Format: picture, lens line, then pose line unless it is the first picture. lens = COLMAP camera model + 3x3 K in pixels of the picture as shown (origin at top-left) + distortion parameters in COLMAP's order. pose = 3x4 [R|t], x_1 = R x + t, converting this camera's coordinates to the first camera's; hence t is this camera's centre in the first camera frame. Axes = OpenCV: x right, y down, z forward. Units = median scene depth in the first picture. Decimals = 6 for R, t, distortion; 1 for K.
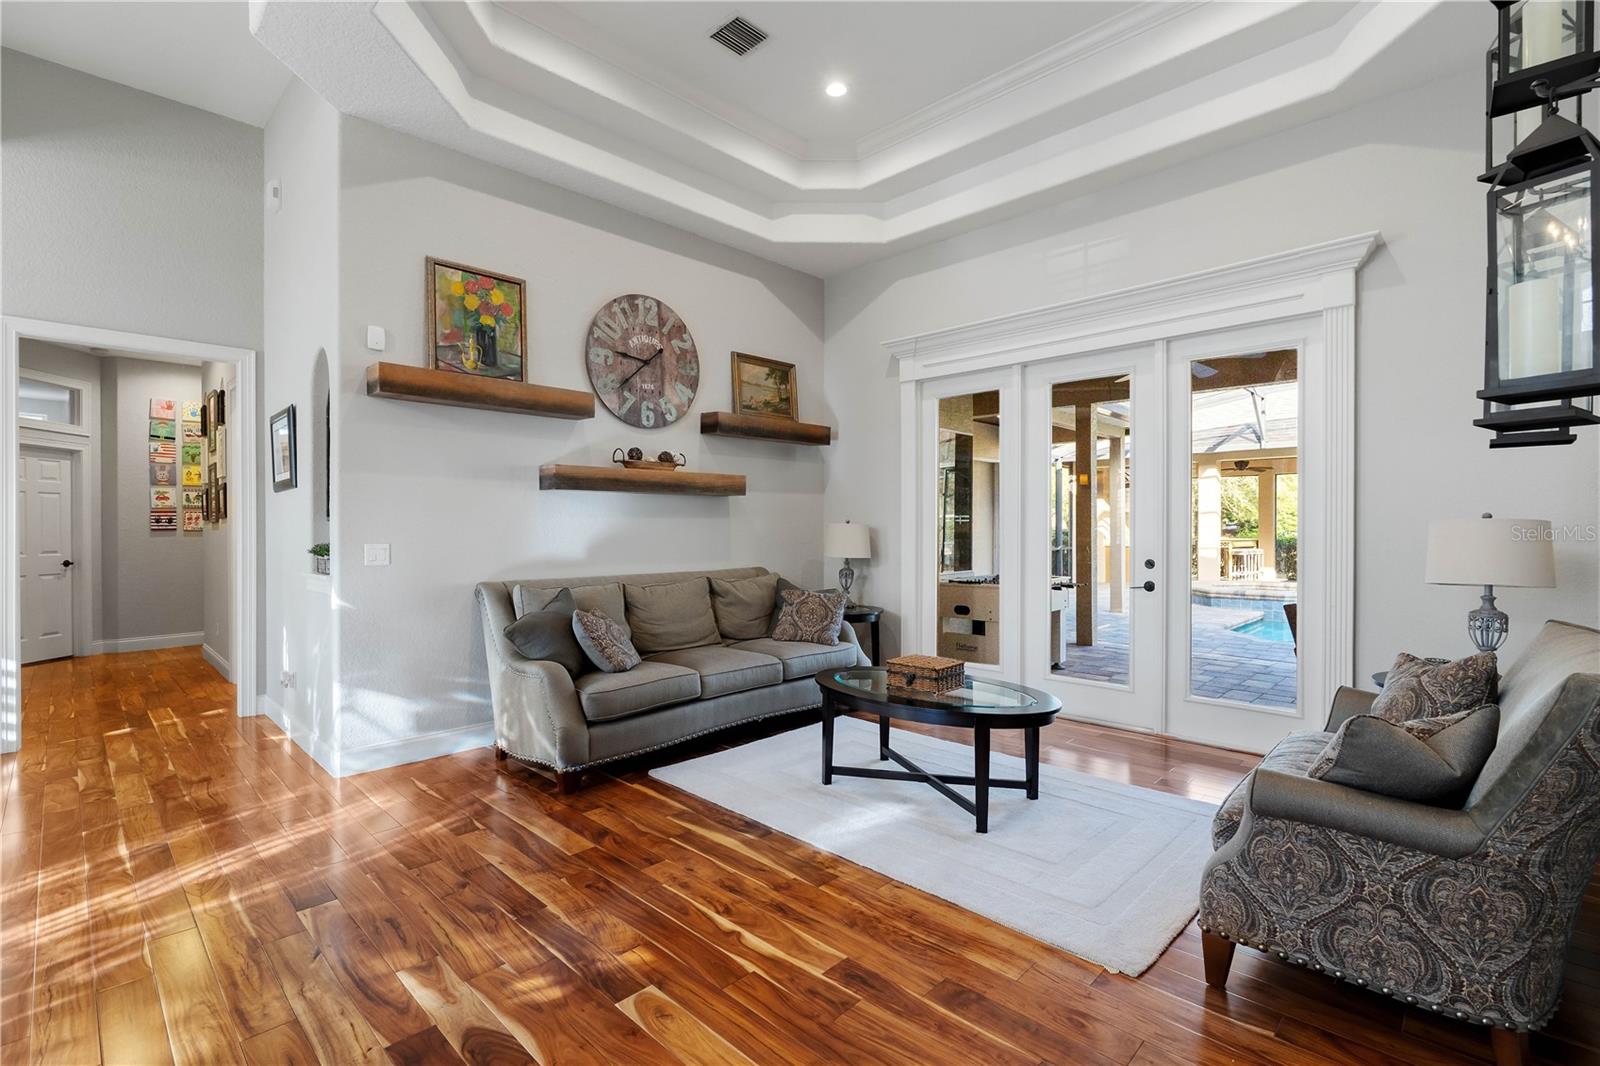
lens RADIAL K [[734.3, 0, 798.0], [0, 734.3, 530.7], [0, 0, 1]] dist [-0.007309, 0.001511]
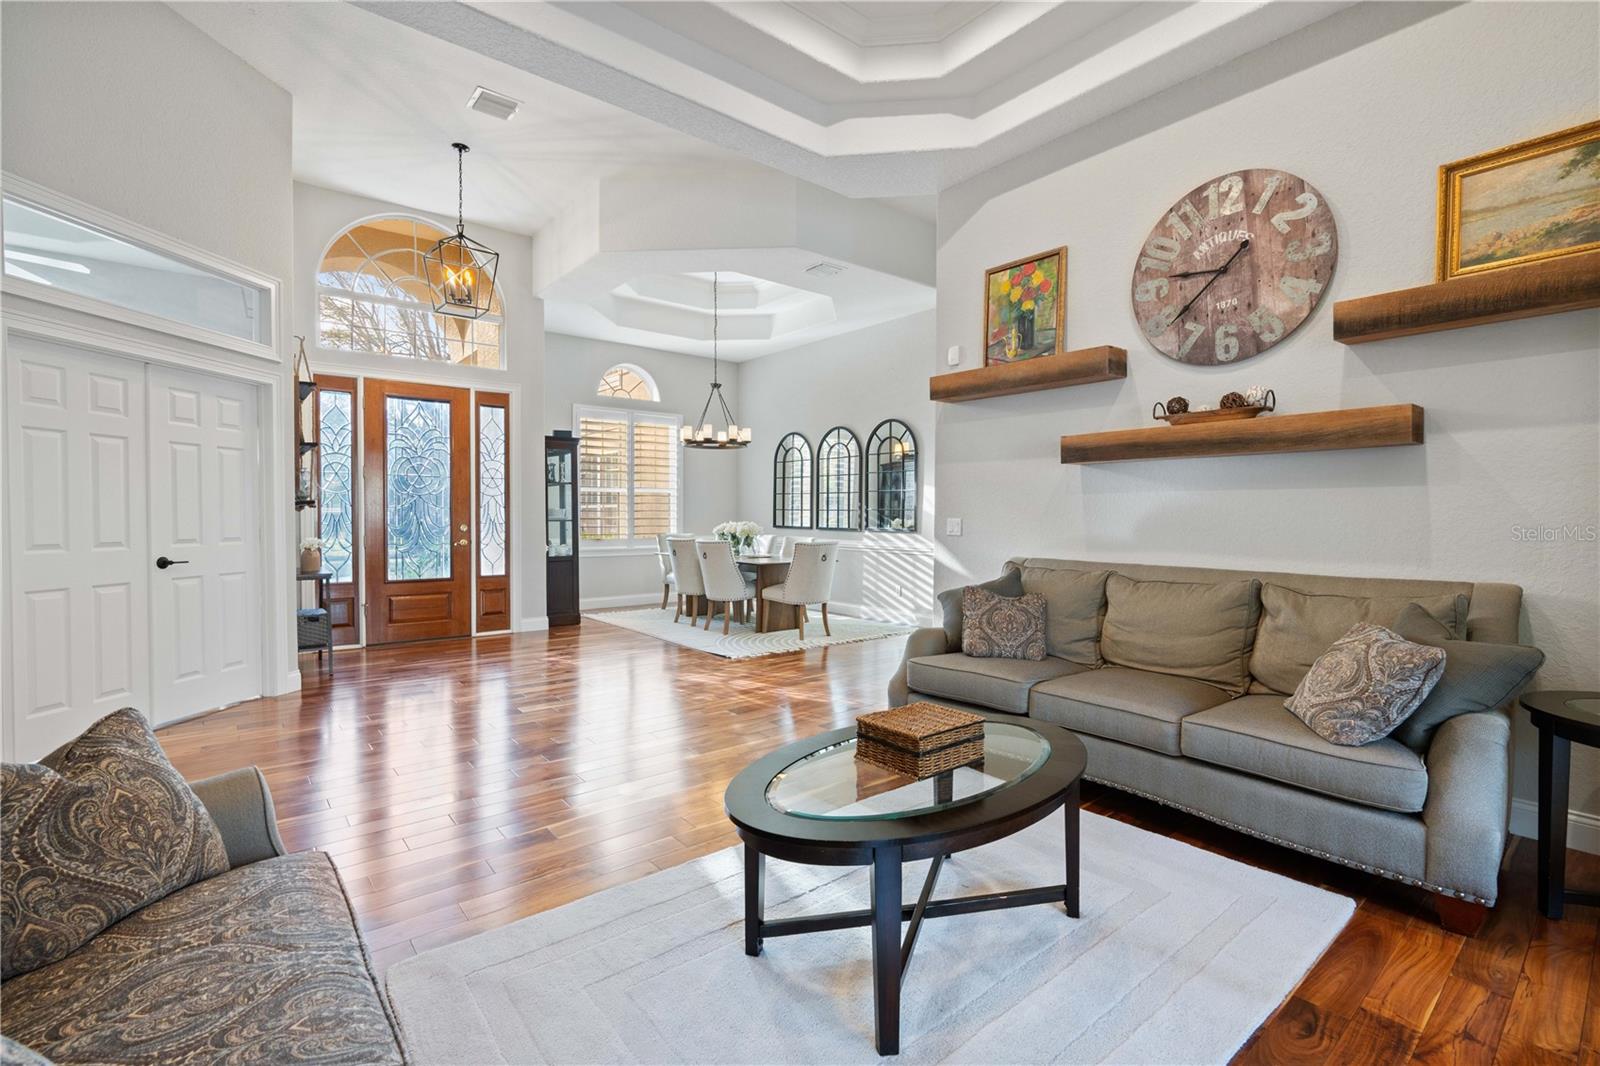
lens RADIAL K [[734.3, 0, 798.0], [0, 734.3, 530.7], [0, 0, 1]] dist [-0.007309, 0.001511]
pose [[-0.118900, 0.021762, -0.992668, 0.563064], [-0.006445, 0.999722, 0.022688, 0.008234], [0.992885, 0.009095, -0.118726, 0.698142]]
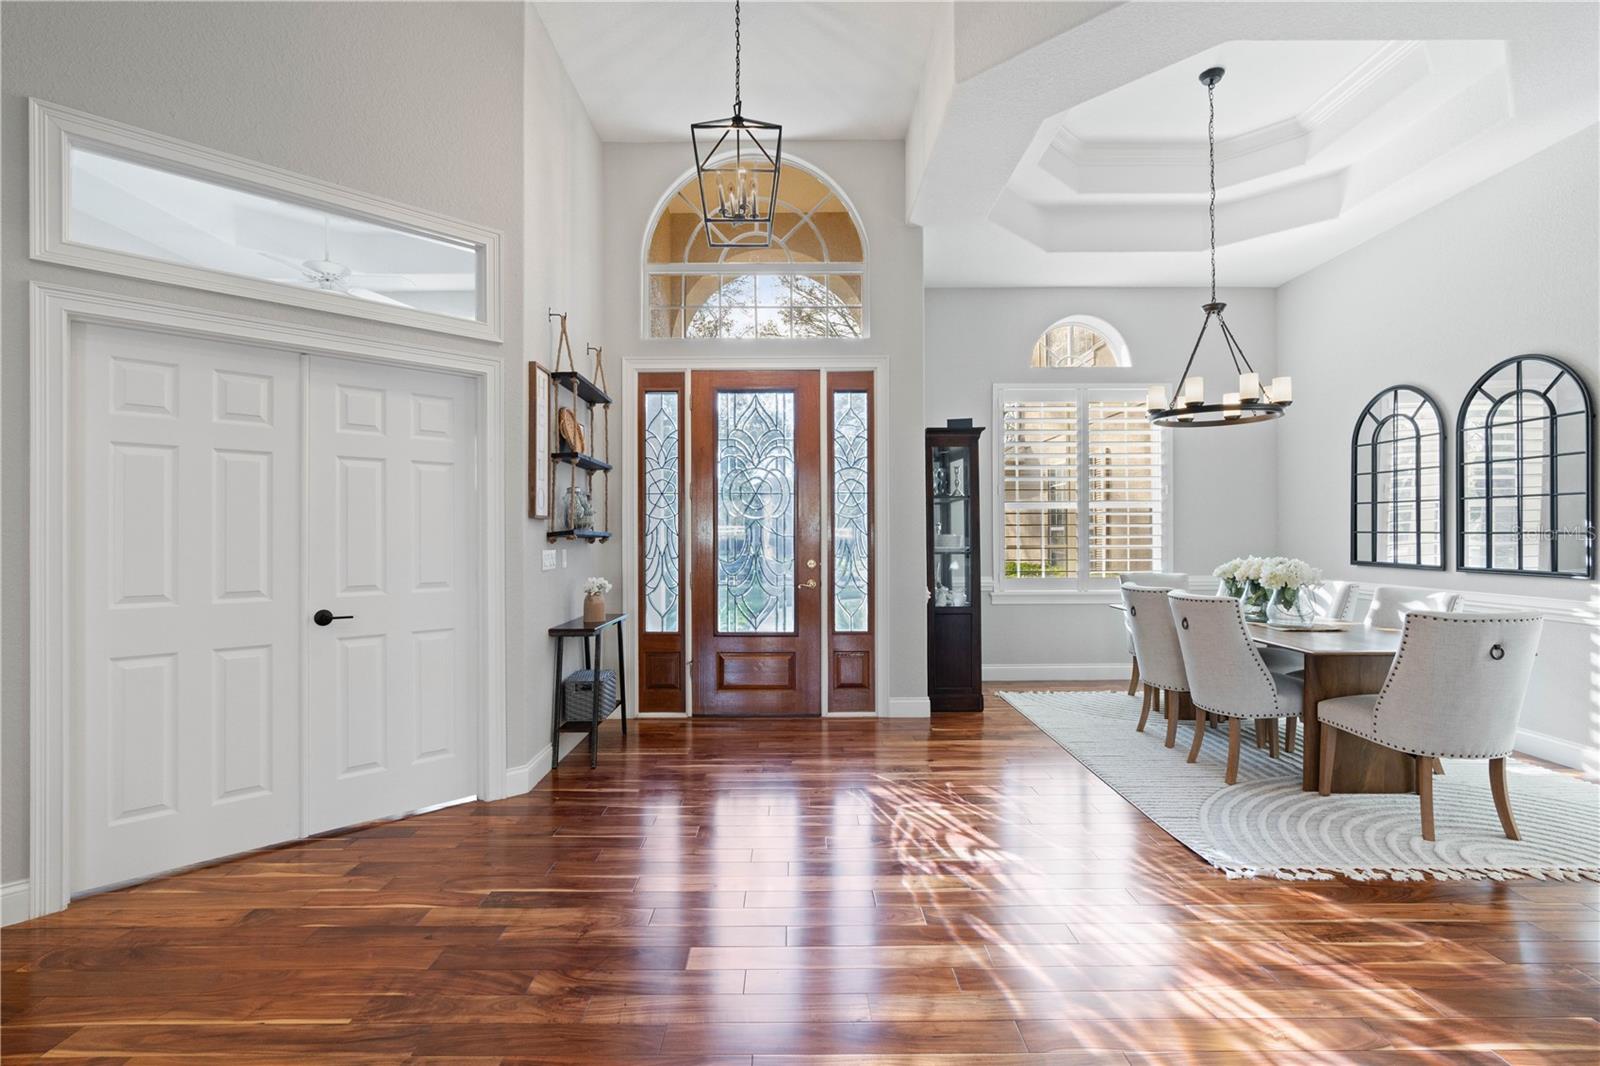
lens RADIAL K [[740.1, 0, 800.0], [0, 740.1, 533.0], [0, 0, 1]] dist [-0.006375, 0.000234]
pose [[-0.719180, 0.001503, -0.694822, -0.034999], [0.002314, 0.999997, -0.000232, -0.002992], [0.694820, -0.001774, -0.719181, 0.617140]]
